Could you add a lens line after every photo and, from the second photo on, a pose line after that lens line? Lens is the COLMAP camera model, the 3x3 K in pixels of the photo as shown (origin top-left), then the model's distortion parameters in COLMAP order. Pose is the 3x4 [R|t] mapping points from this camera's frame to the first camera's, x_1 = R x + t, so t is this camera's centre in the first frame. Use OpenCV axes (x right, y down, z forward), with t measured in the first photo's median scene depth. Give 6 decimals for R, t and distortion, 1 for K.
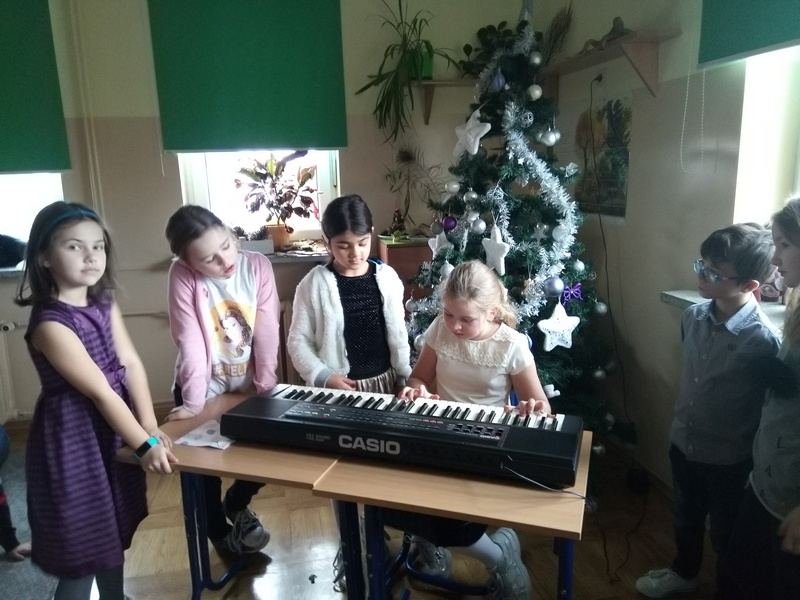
lens RADIAL K [[614.8, 0, 400.3], [0, 614.8, 302.0], [0, 0, 1]] dist [0.146047, -0.223428]
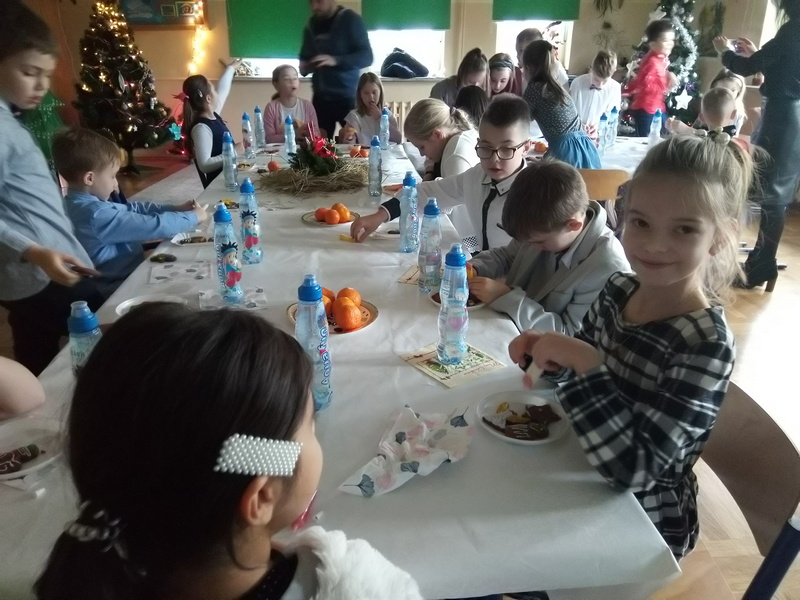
lens RADIAL K [[626.7, 0, 400.0], [0, 626.7, 300.0], [0, 0, 1]] dist [0.002540, -0.002301]
pose [[0.992138, 0.073513, -0.101279, -0.559226], [-0.054316, 0.982033, 0.180721, 0.437330], [0.112745, -0.173799, 0.978306, -1.731844]]
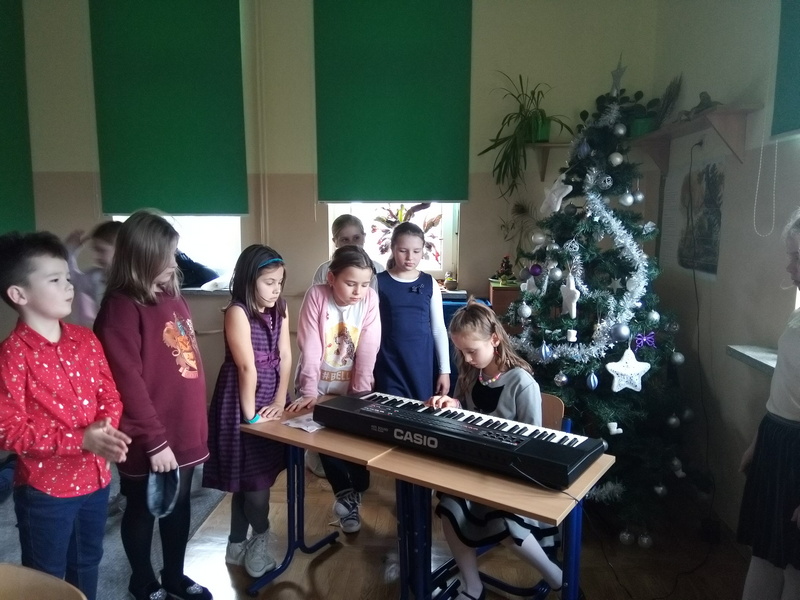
lens RADIAL K [[614.8, 0, 400.3], [0, 614.8, 302.0], [0, 0, 1]] dist [0.146047, -0.223428]
pose [[0.963986, 0.066466, -0.257514, 0.145724], [-0.084220, 0.994727, -0.058529, 0.018762], [0.252266, 0.078109, 0.964500, -0.161688]]
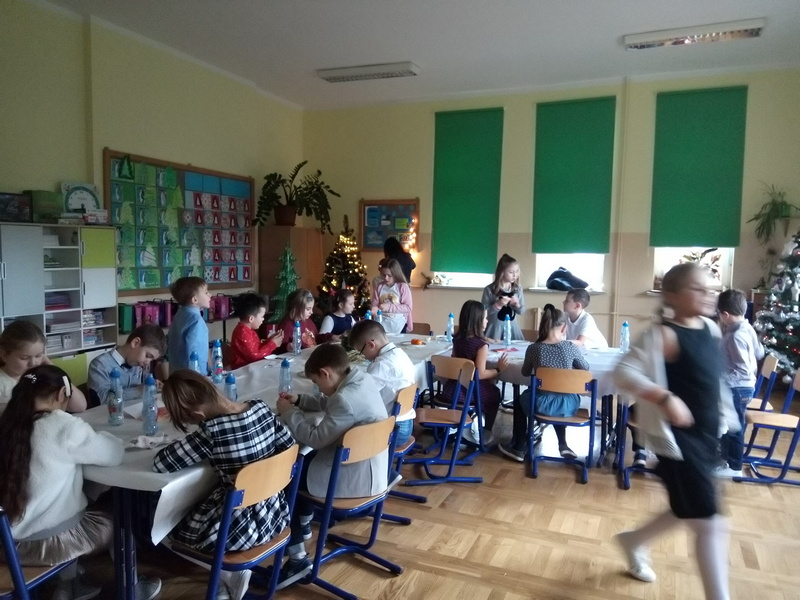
lens RADIAL K [[614.8, 0, 400.3], [0, 614.8, 302.0], [0, 0, 1]] dist [0.146047, -0.223428]
pose [[0.821026, 0.088627, -0.563970, 0.277365], [-0.156668, 0.984928, -0.073297, 0.392905], [0.548974, 0.148535, 0.822536, -1.966862]]
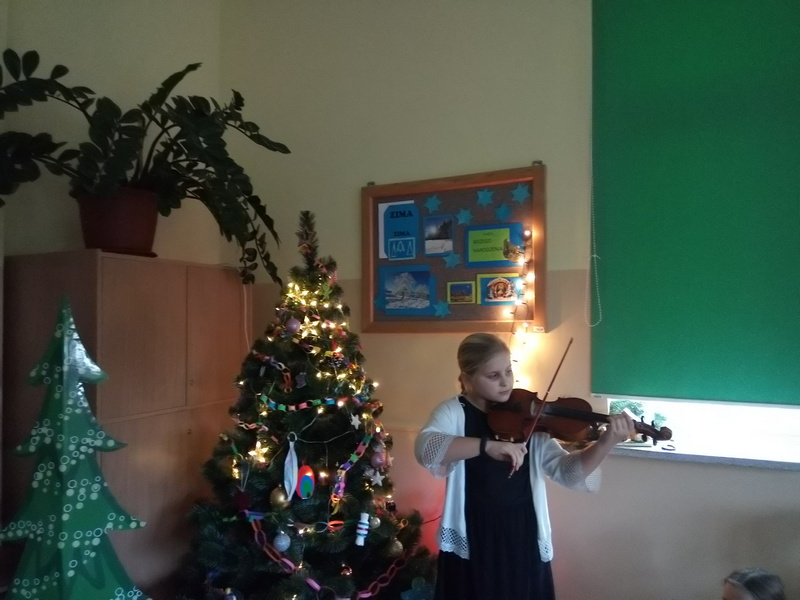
lens RADIAL K [[614.8, 0, 400.3], [0, 614.8, 302.0], [0, 0, 1]] dist [0.146047, -0.223428]
pose [[0.789013, 0.005310, -0.614353, -1.275742], [-0.144255, 0.973609, -0.176852, -0.005518], [0.597201, 0.228162, 0.768956, 0.054112]]
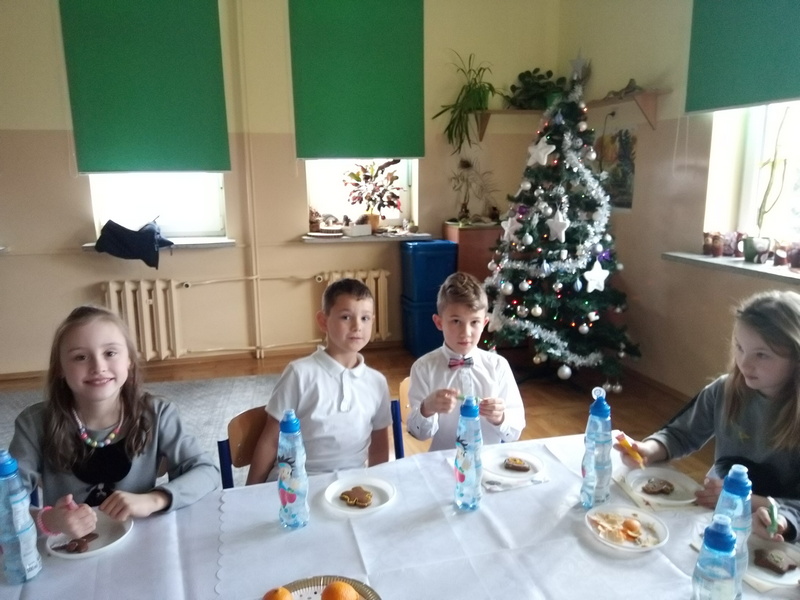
lens RADIAL K [[618.2, 0, 400.2], [0, 618.2, 303.7], [0, 0, 1]] dist [0.148205, -0.233311]
pose [[0.997144, 0.002388, 0.075491, -0.353476], [-0.001999, 0.999984, -0.005237, 0.117170], [-0.075502, 0.005071, 0.997133, -0.527755]]
